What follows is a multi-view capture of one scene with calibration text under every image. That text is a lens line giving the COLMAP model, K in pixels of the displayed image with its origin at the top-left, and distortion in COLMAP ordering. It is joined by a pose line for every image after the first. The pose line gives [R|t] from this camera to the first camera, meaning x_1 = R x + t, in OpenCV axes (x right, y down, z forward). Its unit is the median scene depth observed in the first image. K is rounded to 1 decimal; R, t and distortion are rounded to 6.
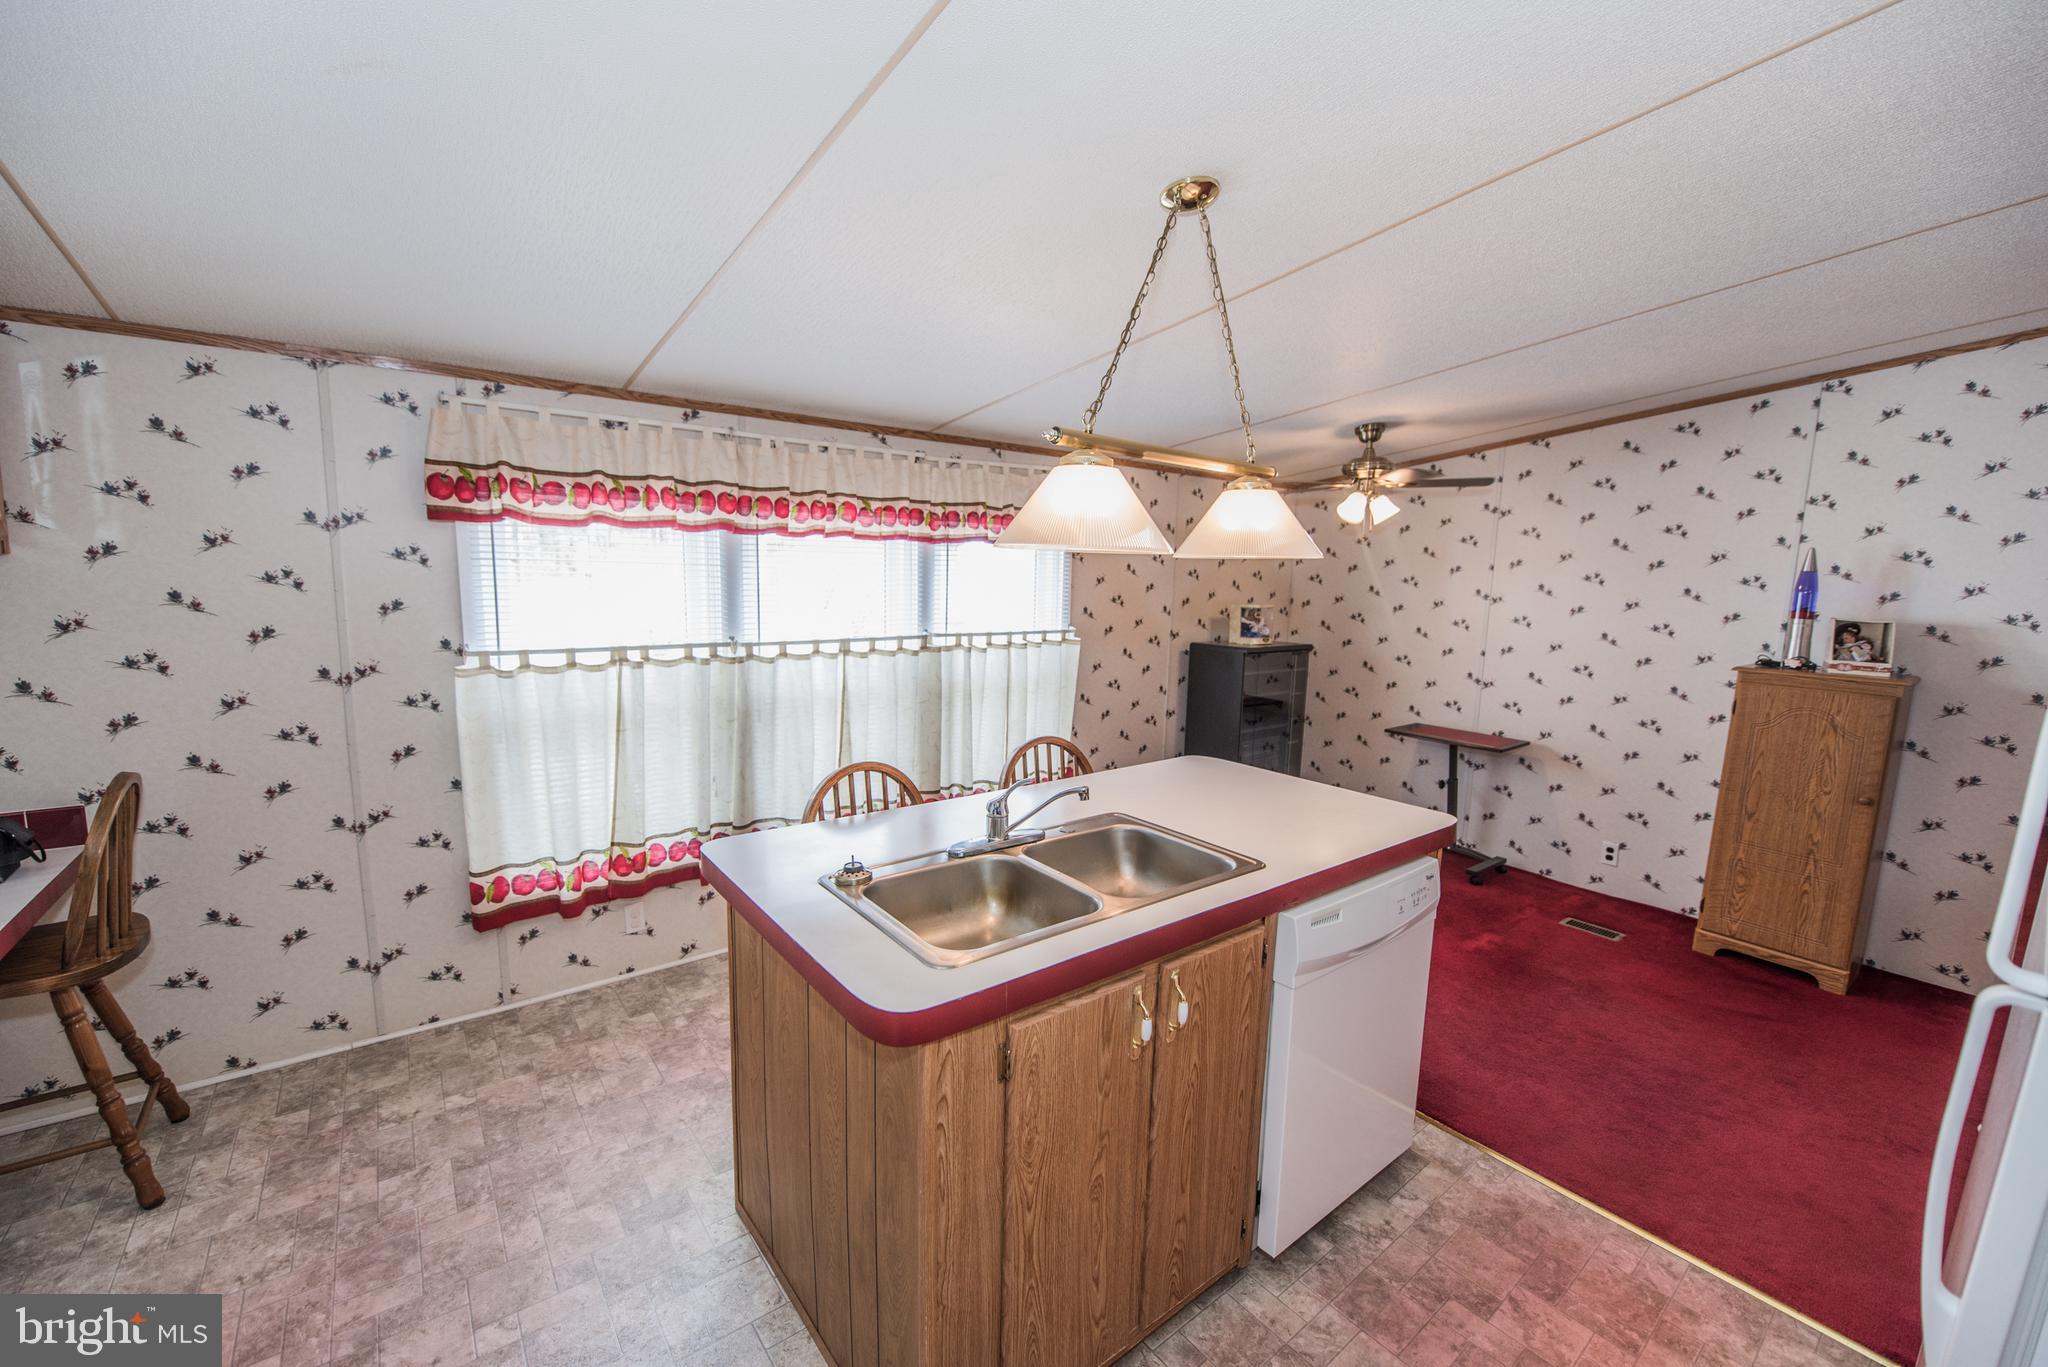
lens RADIAL K [[814.6, 0, 1018.6], [0, 814.6, 685.0], [0, 0, 1]] dist [-0.013595, -0.003090]
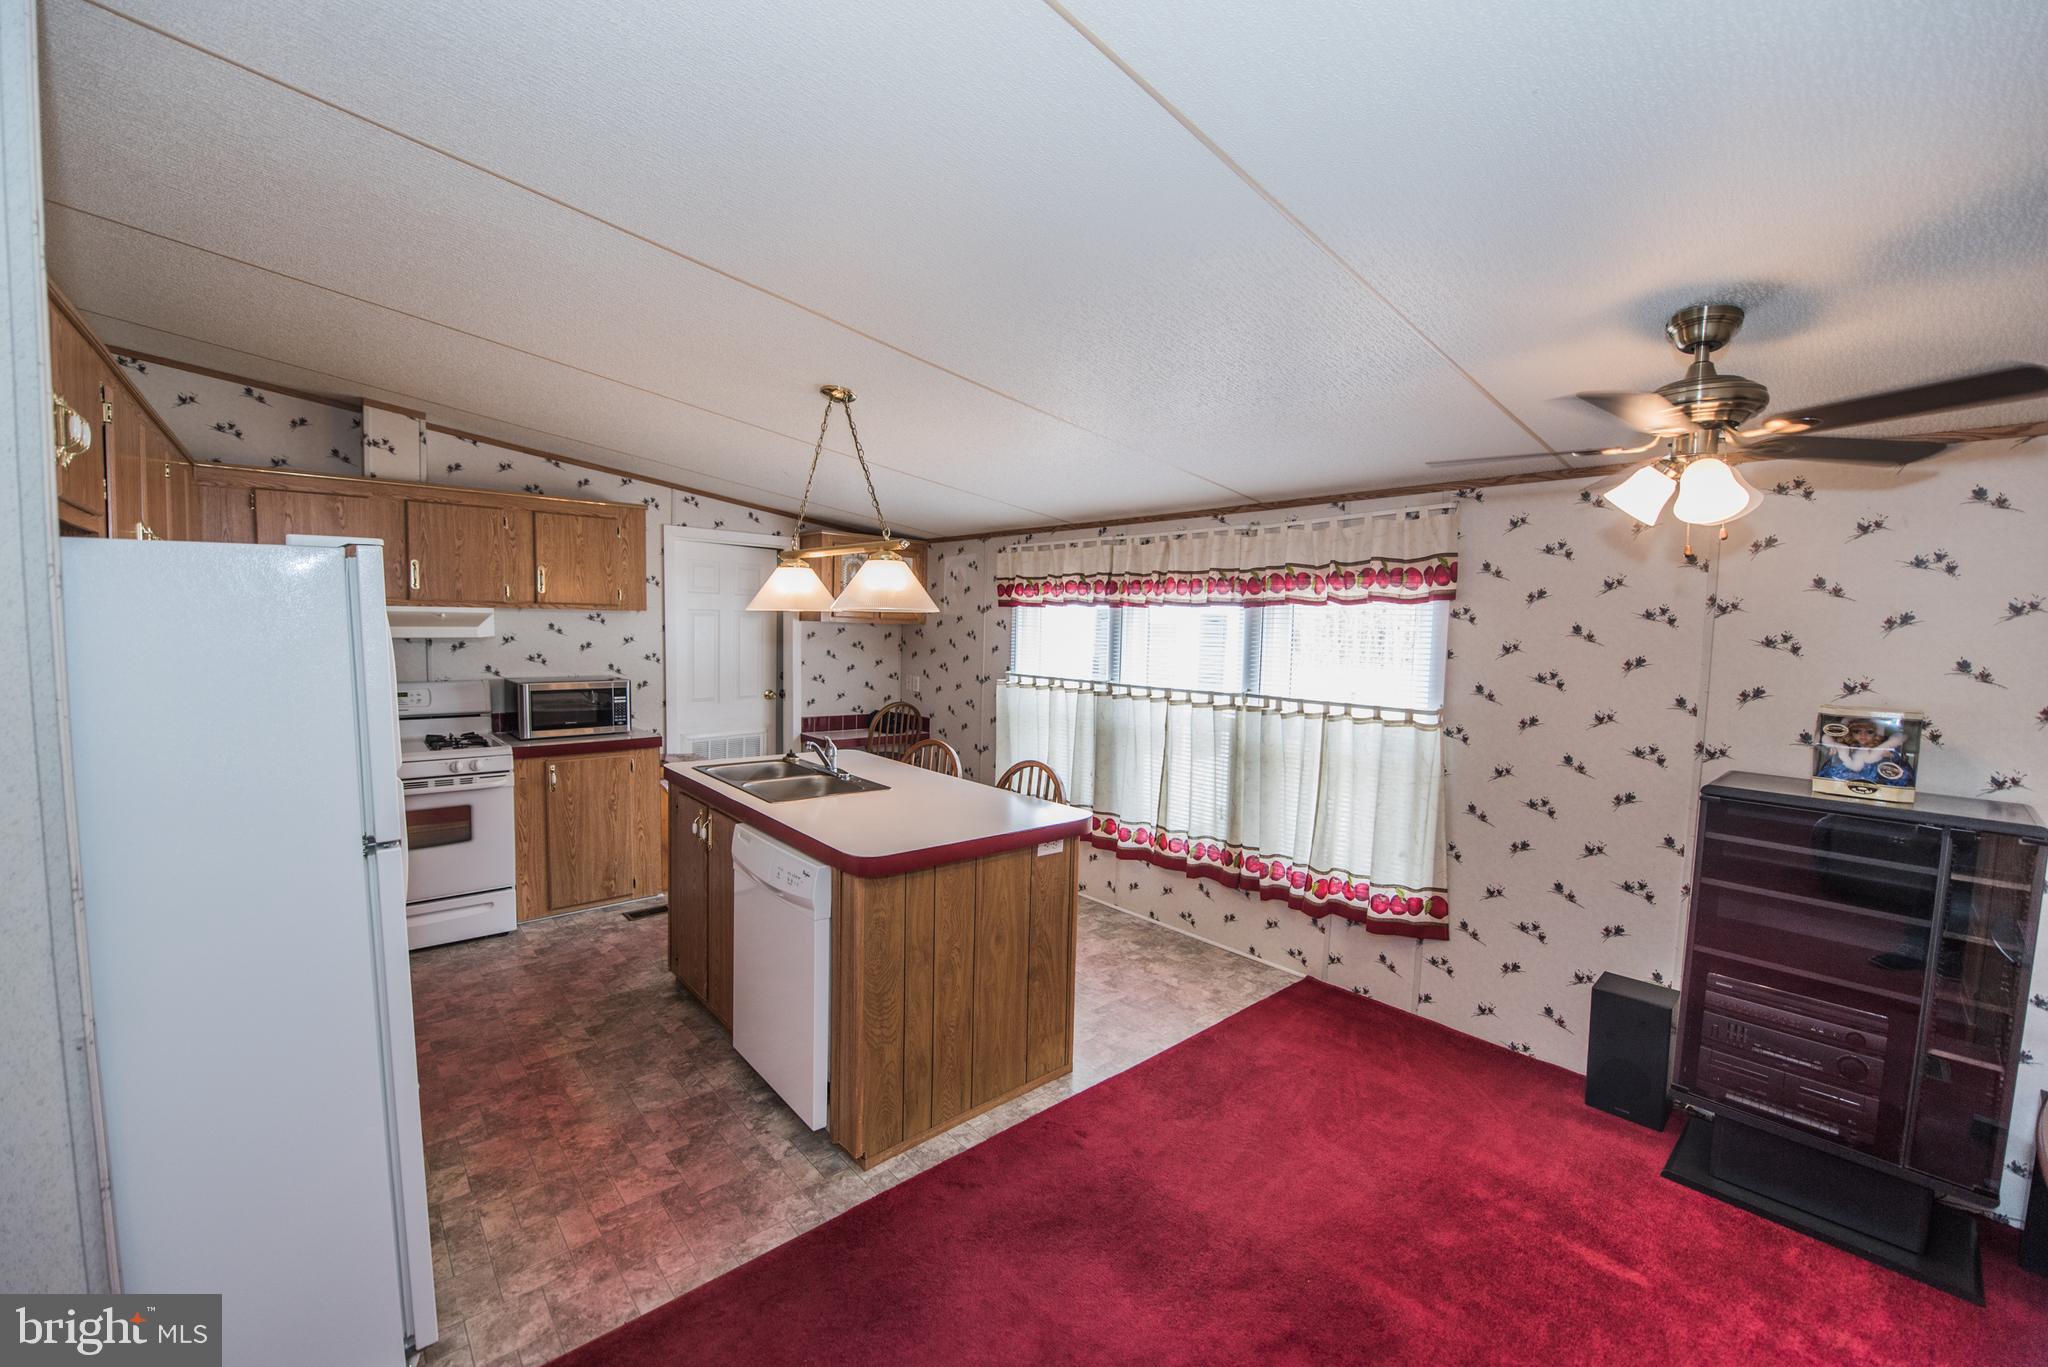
lens RADIAL K [[814.6, 0, 1018.6], [0, 814.6, 685.0], [0, 0, 1]] dist [-0.013595, -0.003090]
pose [[0.055179, 0.052462, -0.997097, 1.047043], [-0.159355, 0.986281, 0.043074, -0.082462], [0.985678, 0.156515, 0.062782, 0.739901]]
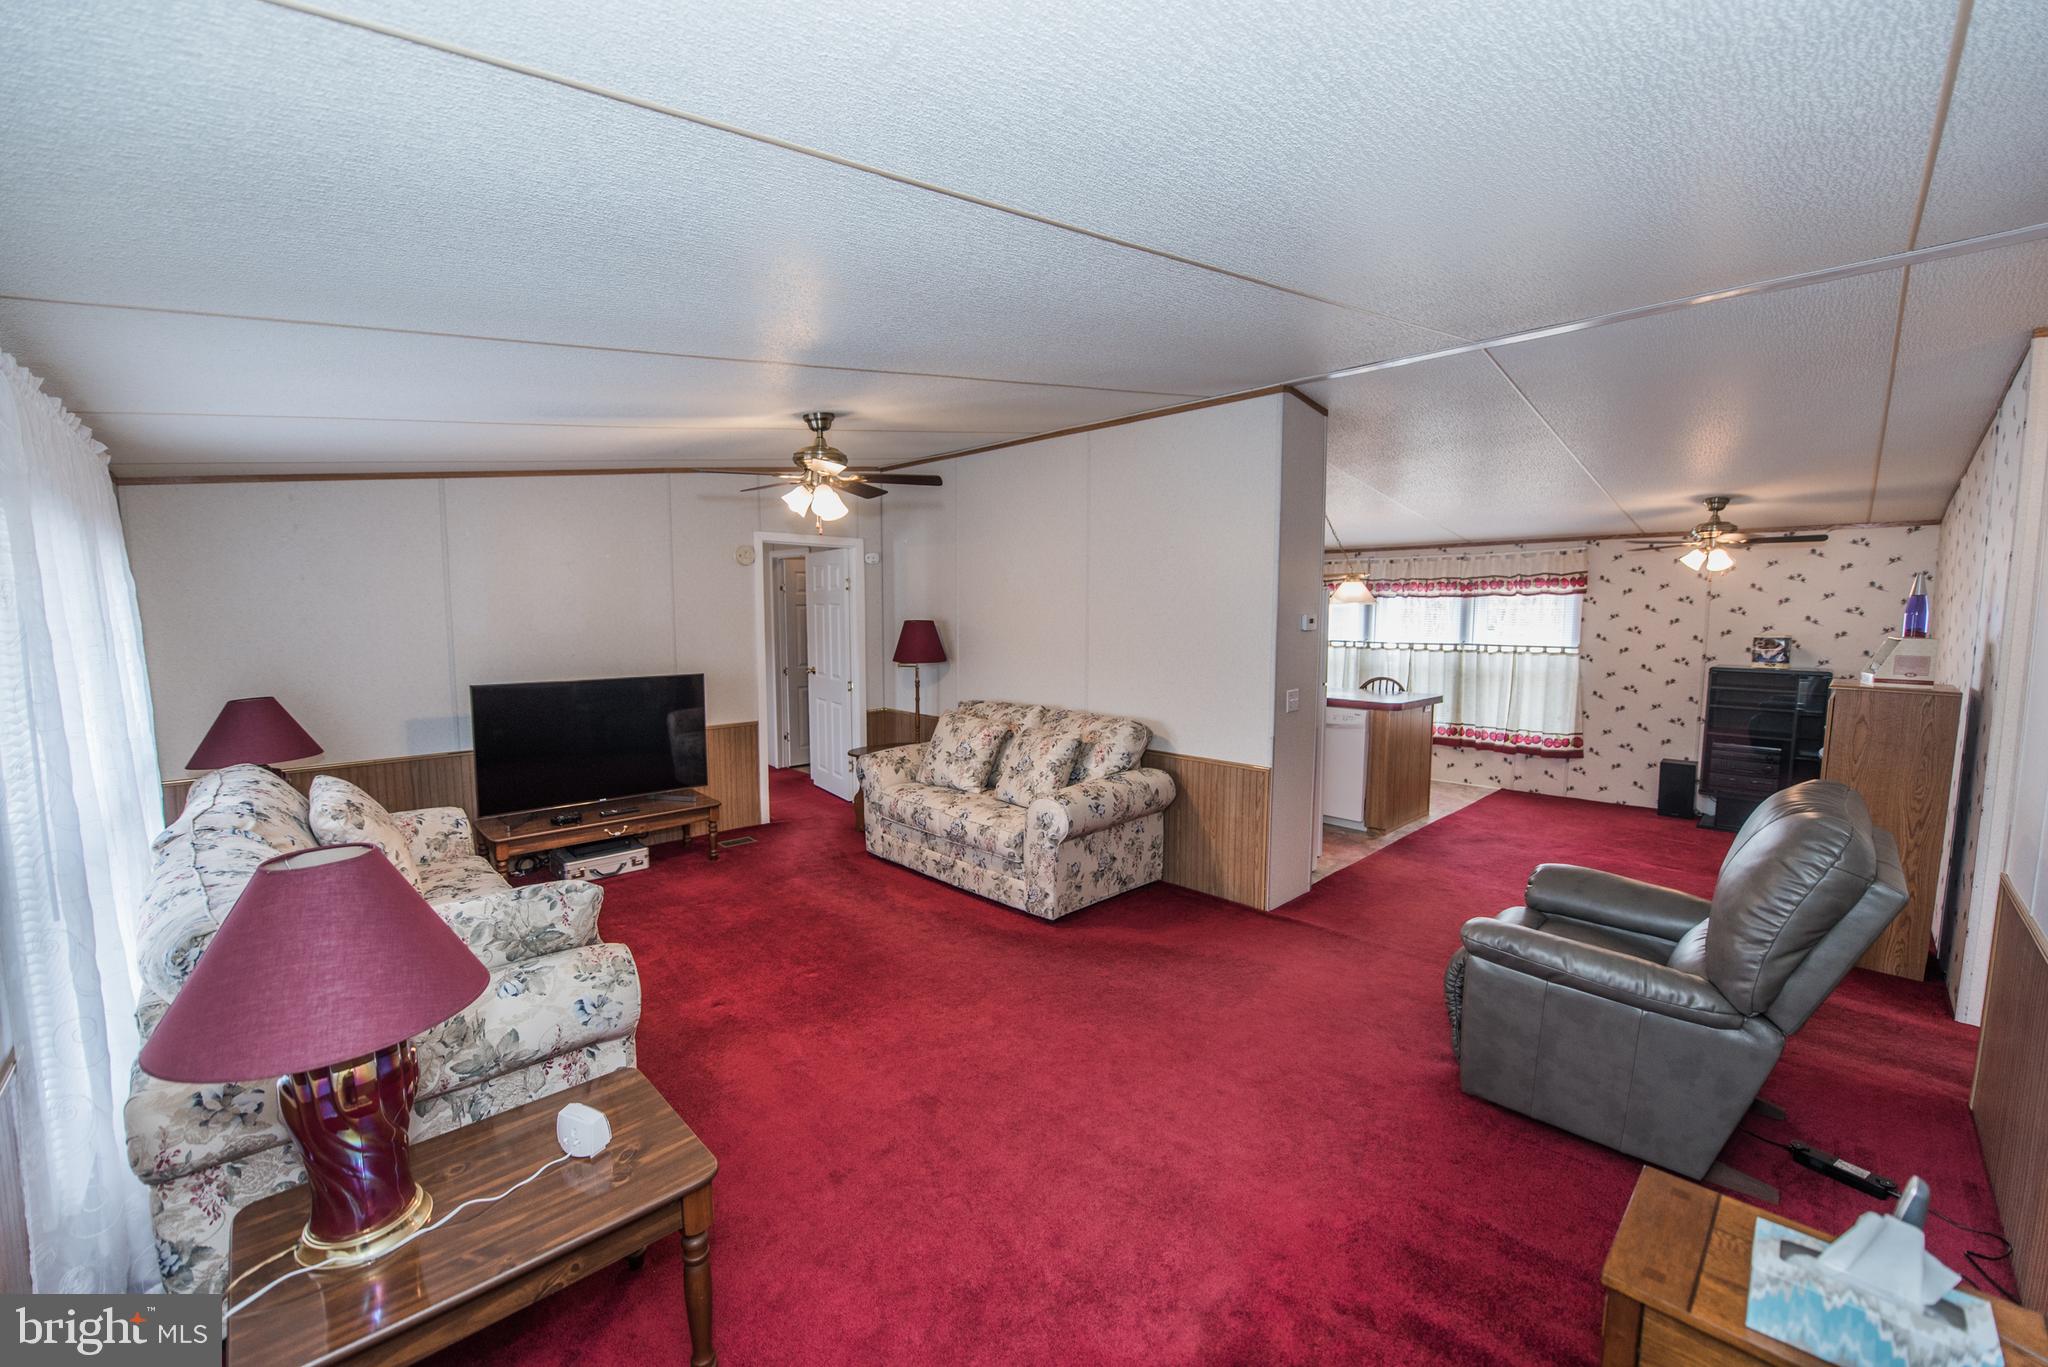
lens RADIAL K [[814.6, 0, 1018.6], [0, 814.6, 685.0], [0, 0, 1]] dist [-0.013595, -0.003090]
pose [[0.105007, 0.069018, -0.992074, 1.985652], [-0.136047, 0.989207, 0.054418, 0.087402], [0.985122, 0.129254, 0.113264, -0.308948]]
